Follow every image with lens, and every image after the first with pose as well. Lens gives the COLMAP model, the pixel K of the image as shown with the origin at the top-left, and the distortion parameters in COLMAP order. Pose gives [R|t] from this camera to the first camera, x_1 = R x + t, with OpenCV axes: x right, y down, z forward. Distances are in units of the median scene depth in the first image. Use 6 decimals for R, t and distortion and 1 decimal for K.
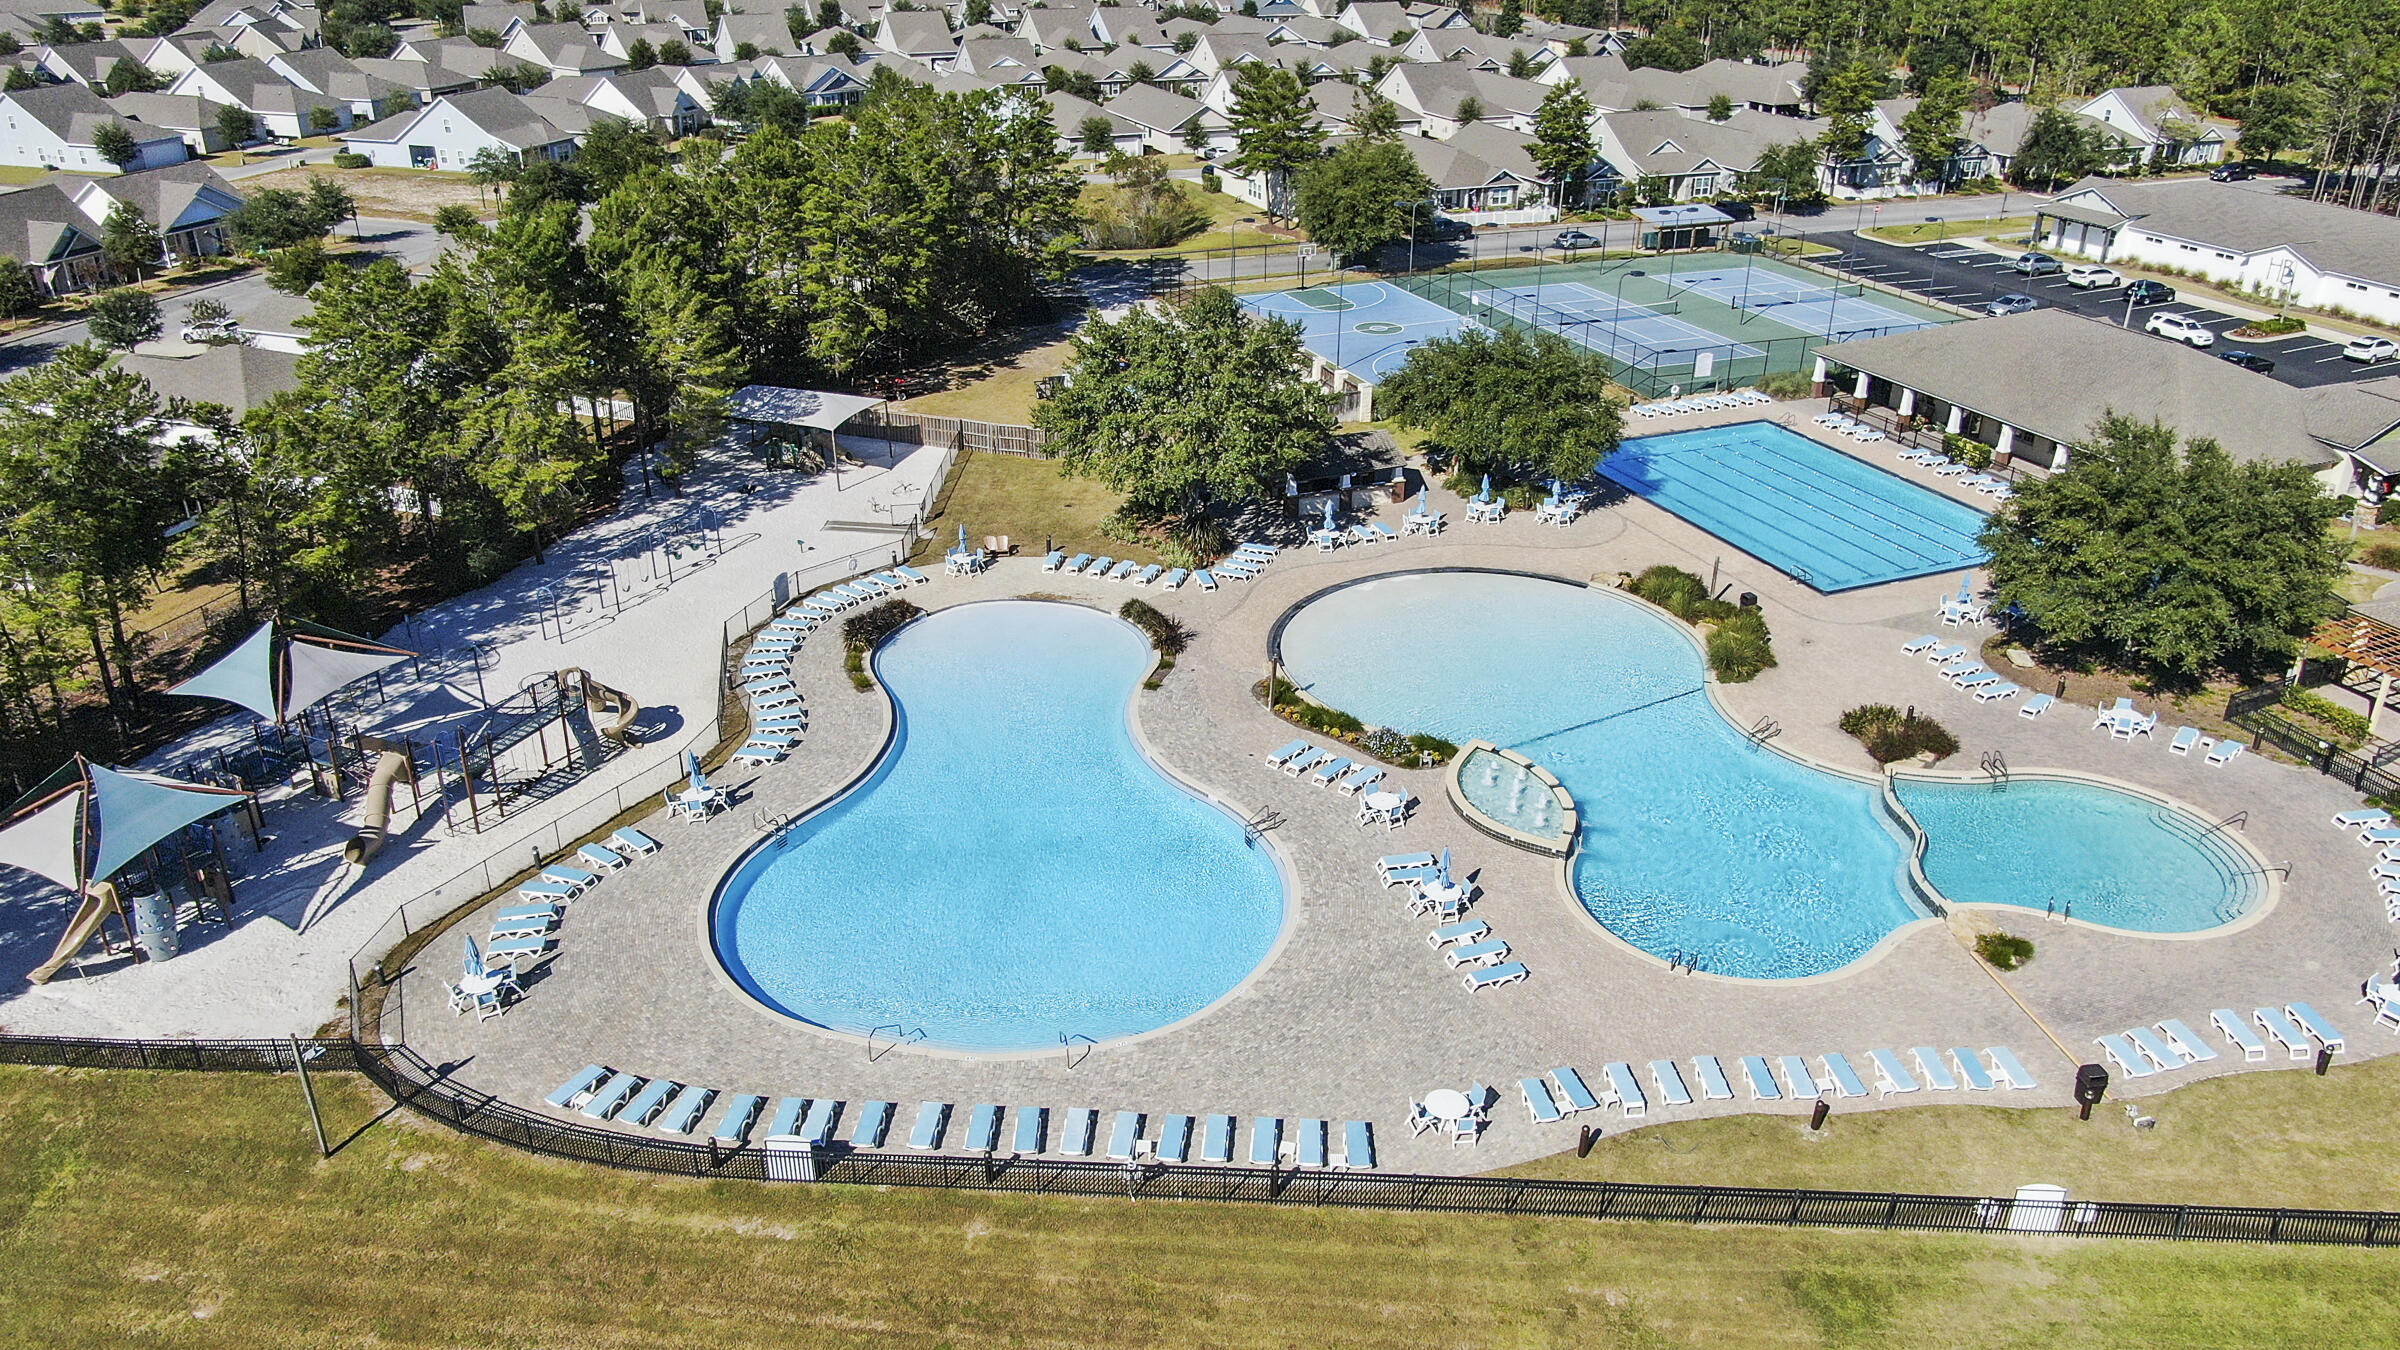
lens RADIAL K [[1714.9, 0, 1200.0], [0, 1714.9, 675.0], [0, 0, 1]] dist [-0.010986, 0.003697]
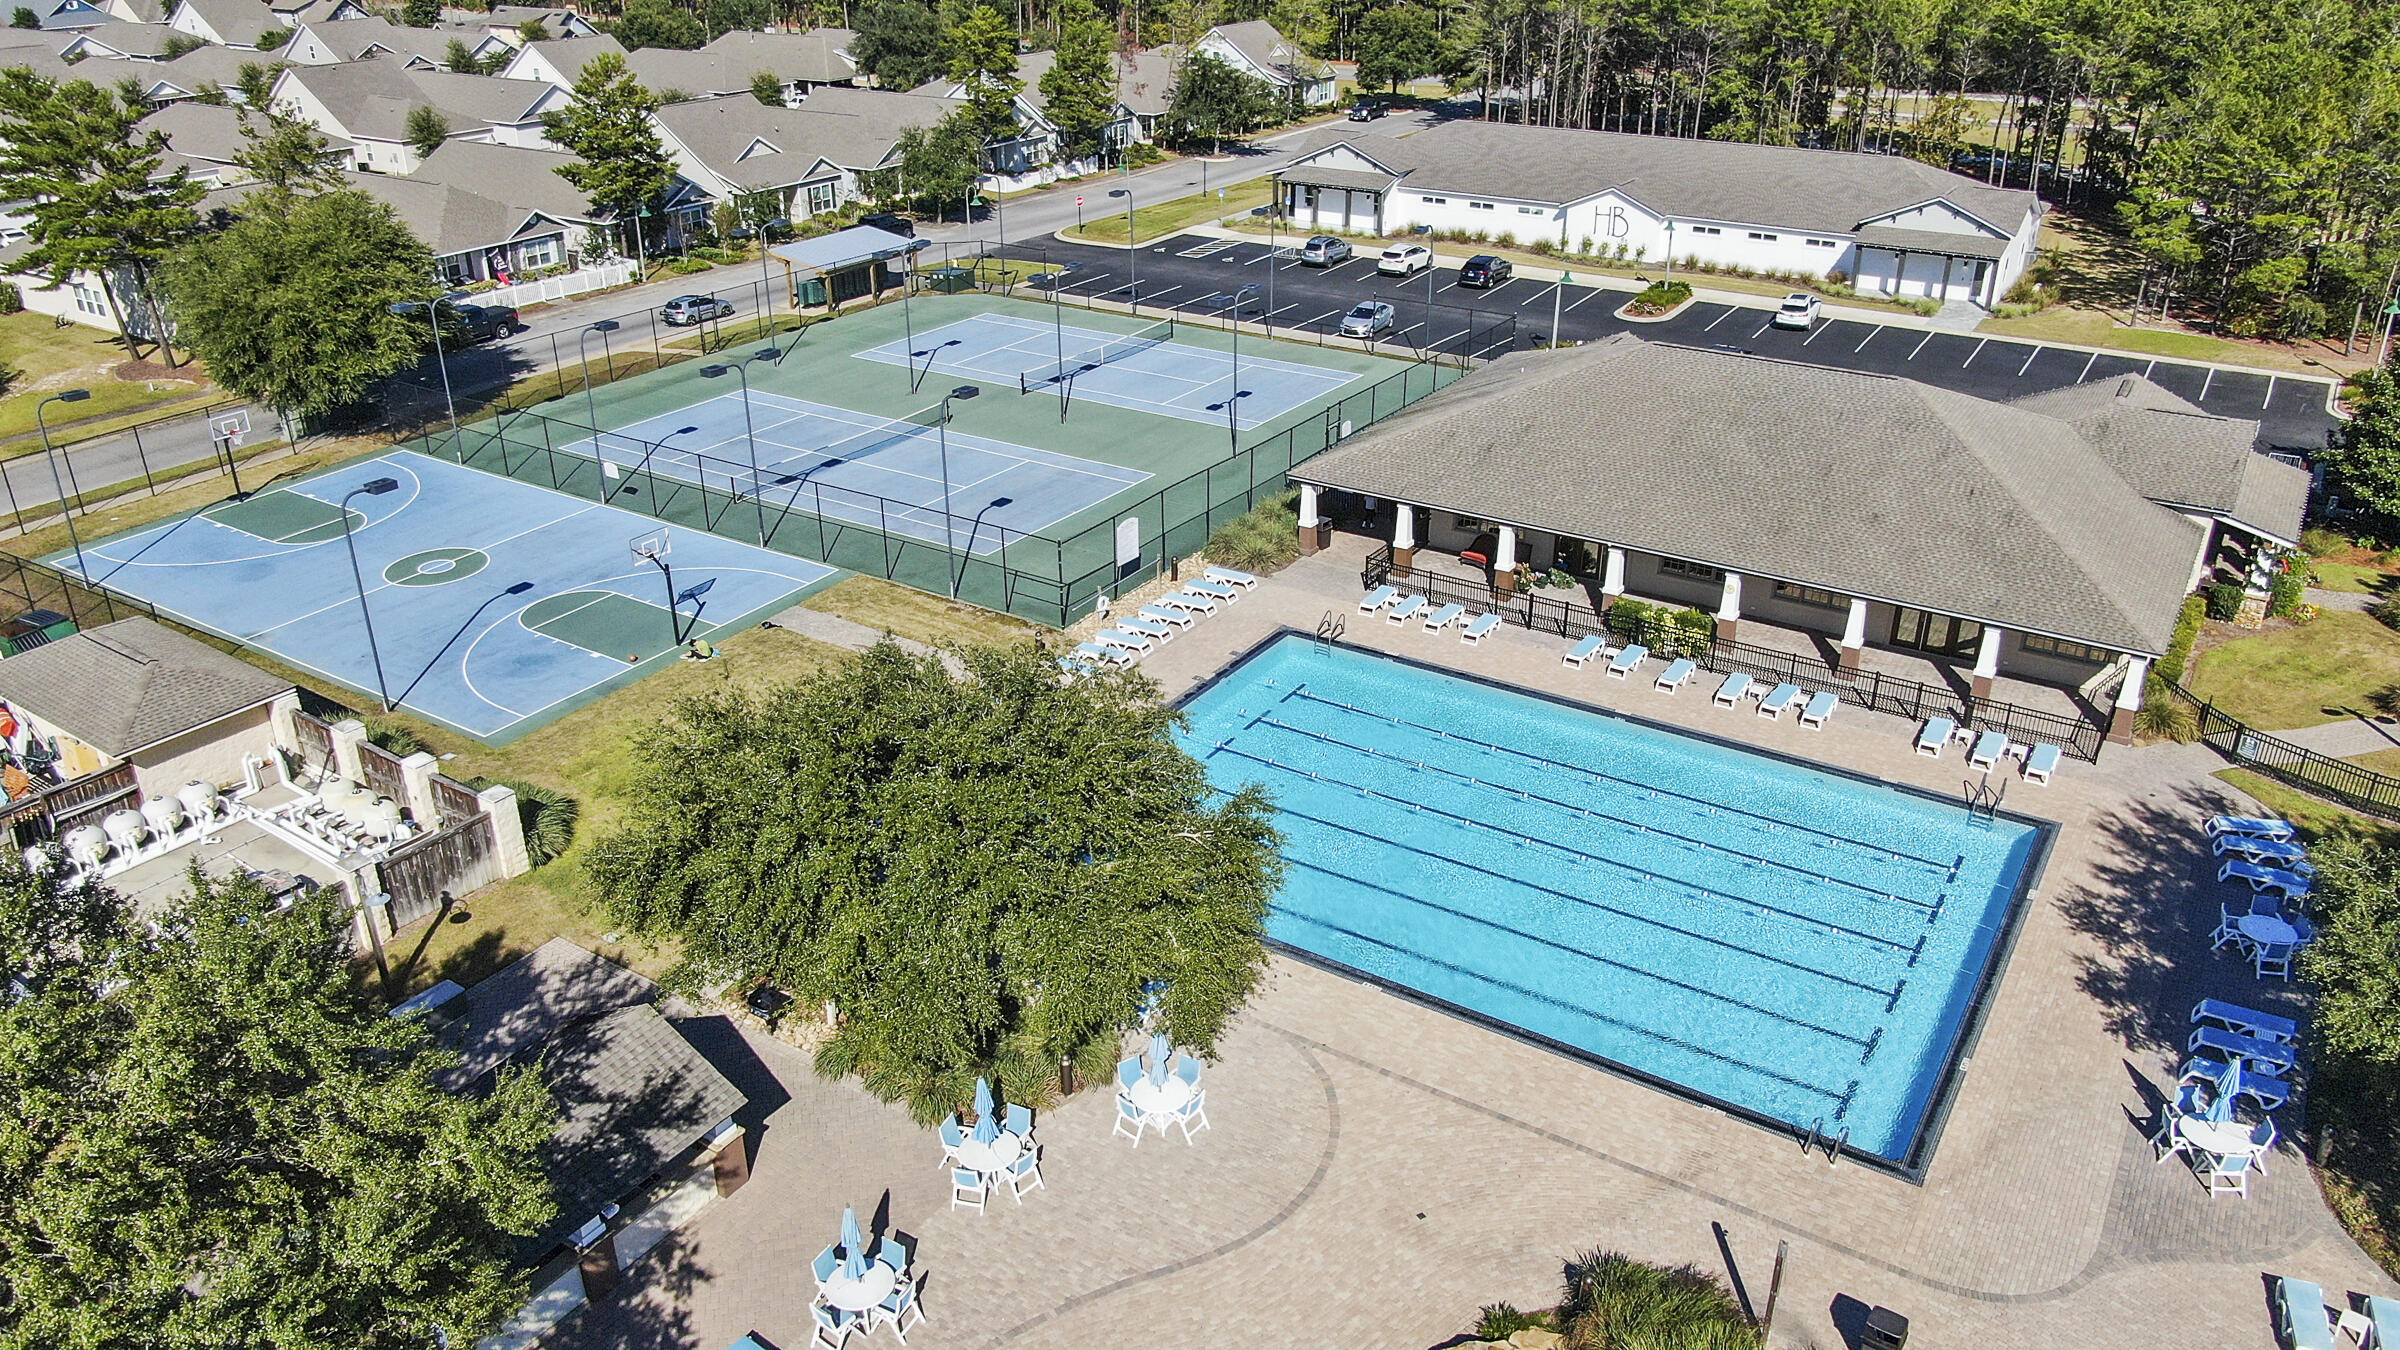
lens RADIAL K [[1726.6, 0, 1200.0], [0, 1726.6, 675.0], [0, 0, 1]] dist [-0.022472, 0.006760]
pose [[0.829128, -0.252964, 0.498554, 0.024427], [0.252861, 0.965030, 0.069127, -0.116504], [-0.498606, 0.068750, 0.864098, 0.358530]]
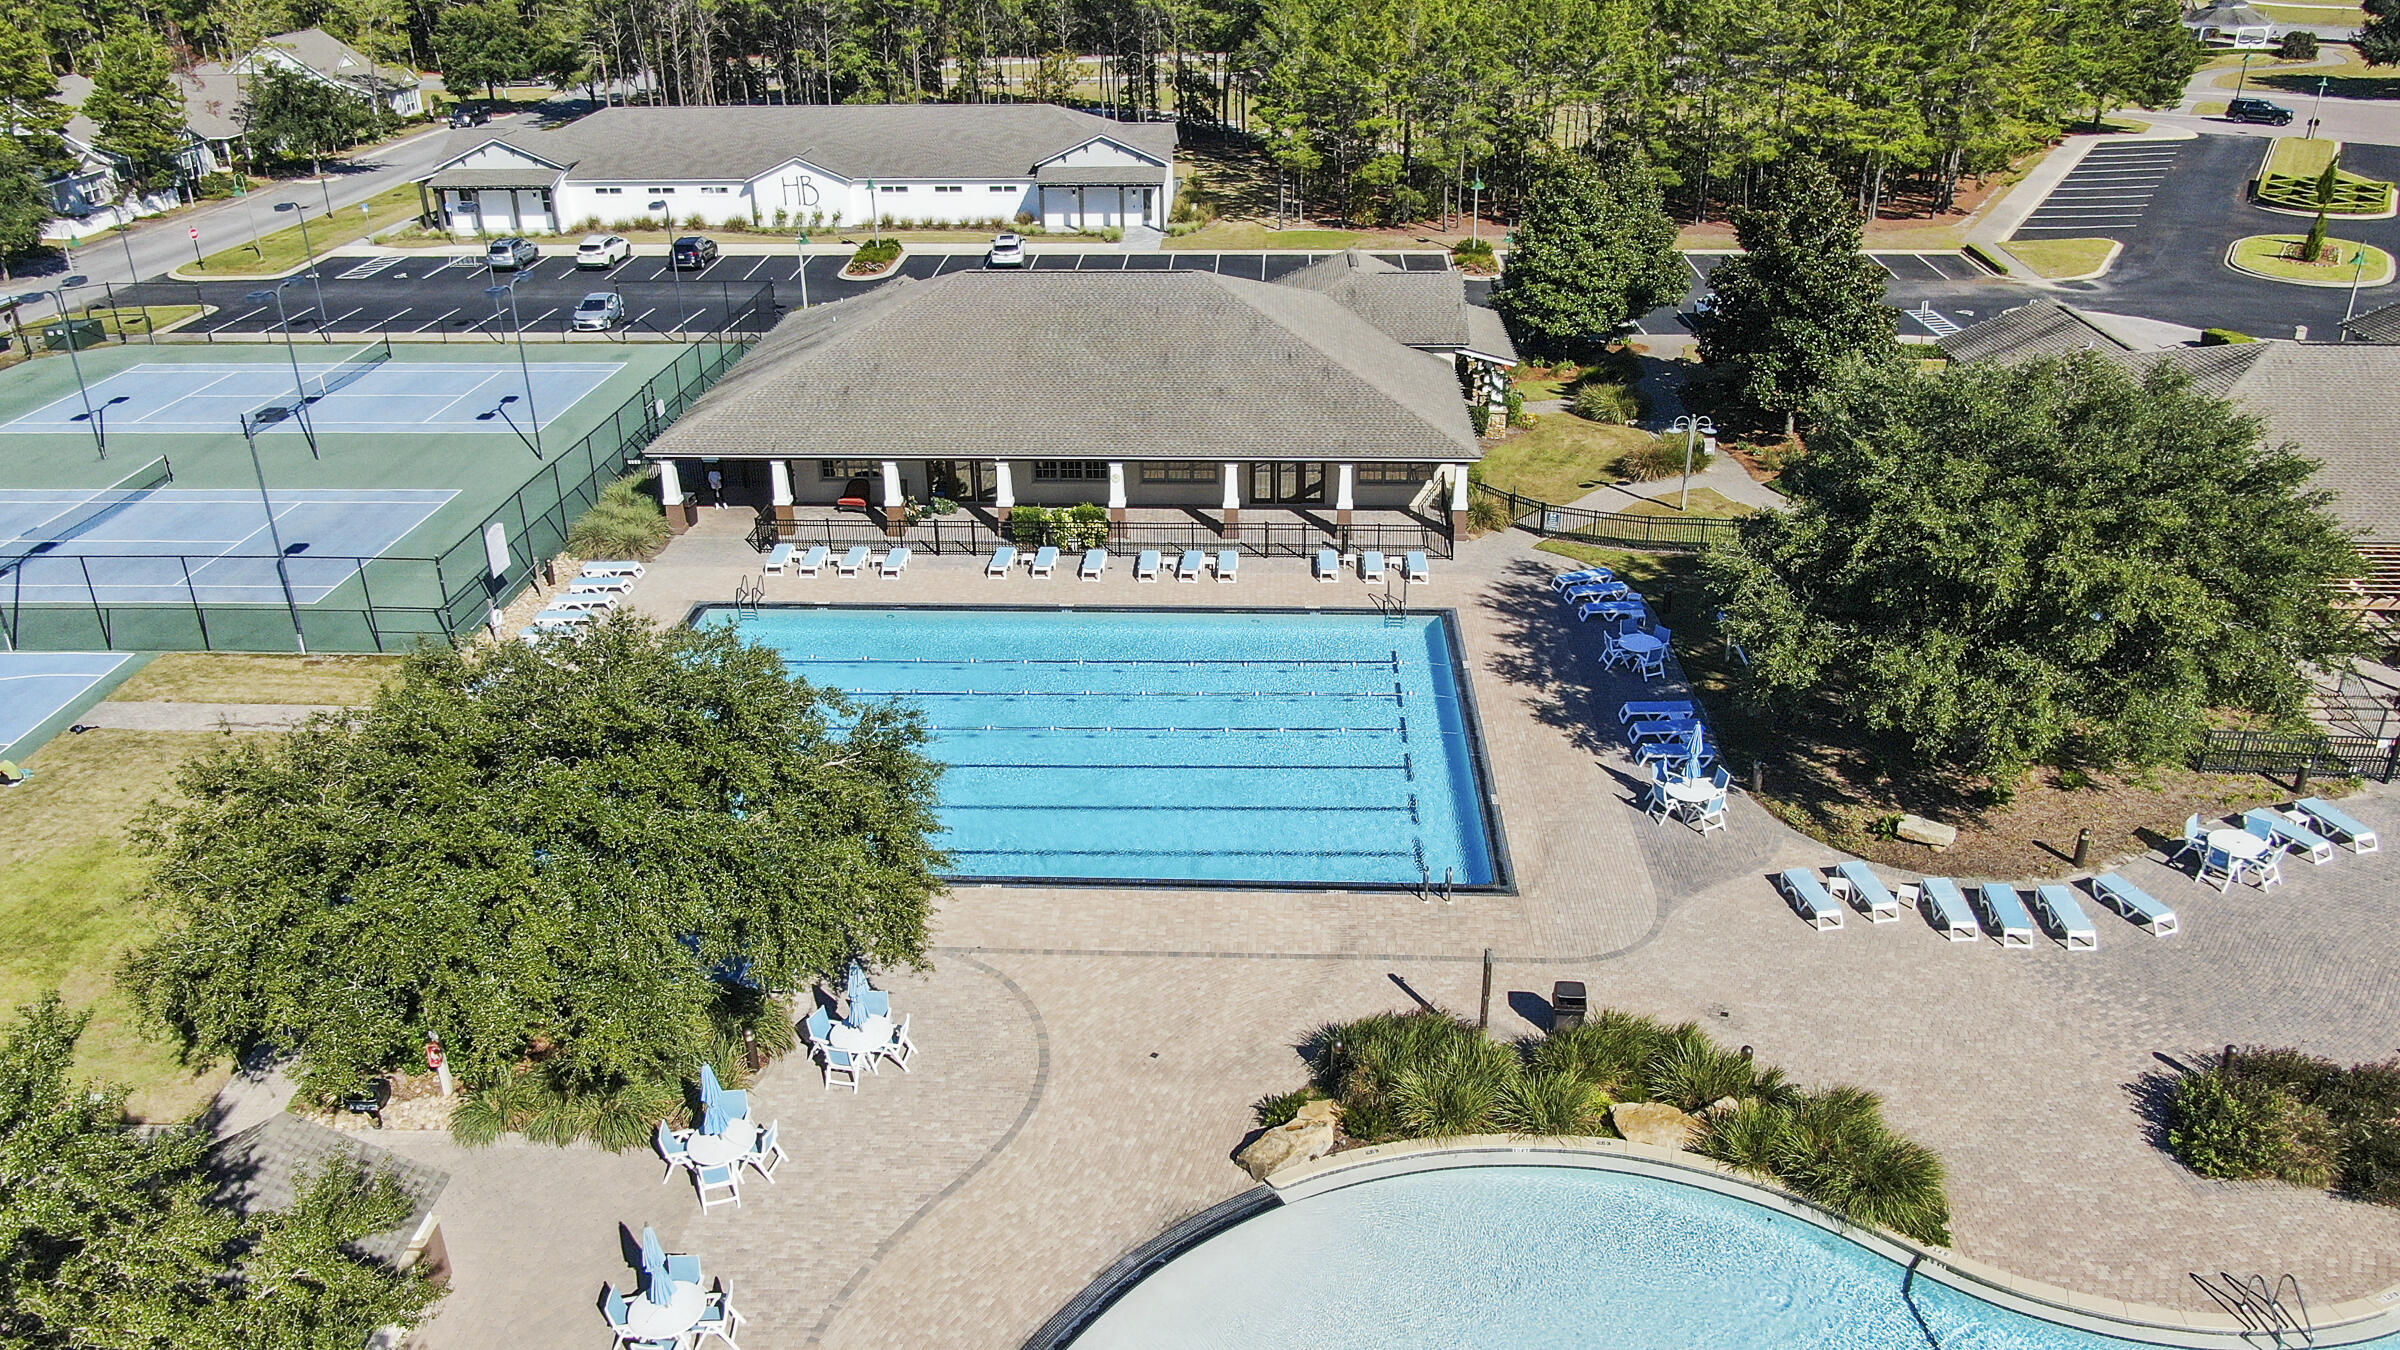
lens RADIAL K [[1726.6, 0, 1200.0], [0, 1726.6, 675.0], [0, 0, 1]] dist [-0.022472, 0.006760]
pose [[0.431494, -0.403011, 0.807091, -0.018156], [0.404003, 0.886260, 0.226552, -0.121419], [-0.806595, 0.228311, 0.545233, 0.394206]]
